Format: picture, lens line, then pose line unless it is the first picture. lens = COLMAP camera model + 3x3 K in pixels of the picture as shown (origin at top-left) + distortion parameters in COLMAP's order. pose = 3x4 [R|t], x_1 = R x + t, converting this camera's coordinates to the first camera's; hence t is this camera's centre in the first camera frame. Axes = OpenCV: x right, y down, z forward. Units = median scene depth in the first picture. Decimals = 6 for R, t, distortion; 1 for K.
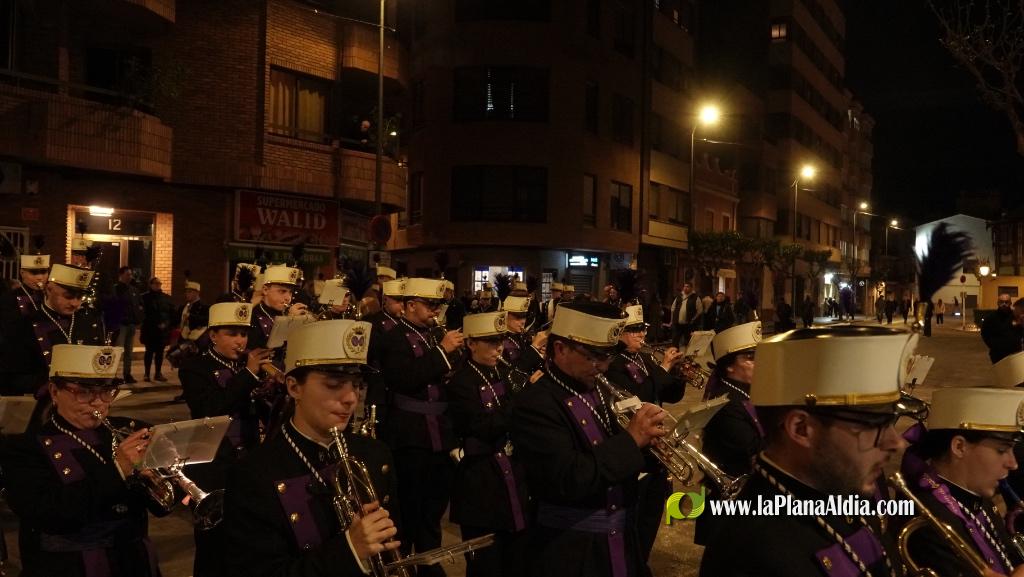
lens RADIAL K [[923.2, 0, 513.5], [0, 923.2, 286.0], [0, 0, 1]] dist [0.003553, 0.003692]
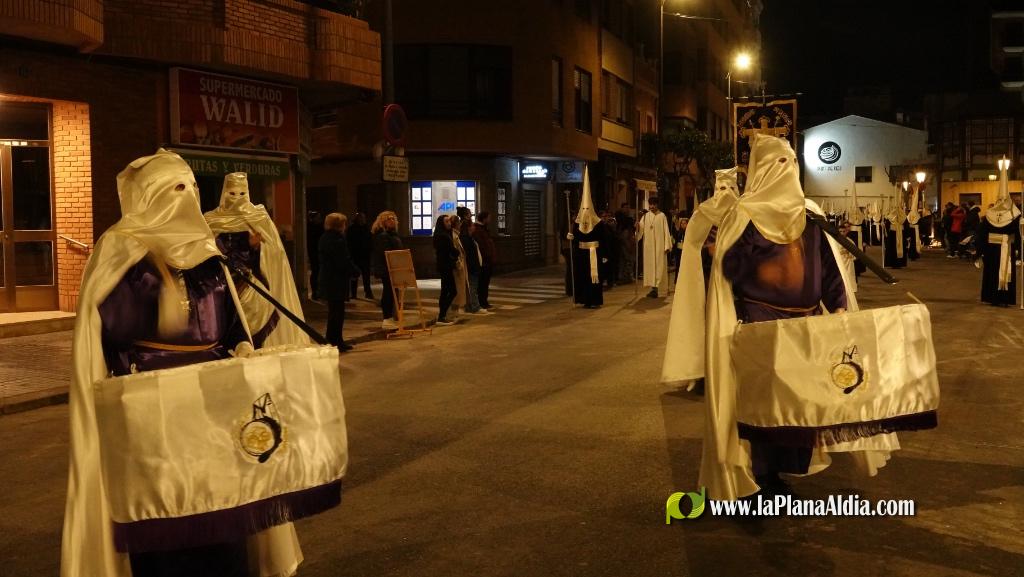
lens RADIAL K [[1094.5, 0, 512.0], [0, 1094.5, 288.5], [0, 0, 1]] dist [-0.000709, -0.015501]
pose [[0.979179, -0.043292, 0.198327, -0.211968], [0.029072, 0.996830, 0.074062, 0.002632], [-0.200905, -0.066754, 0.977334, 0.163877]]
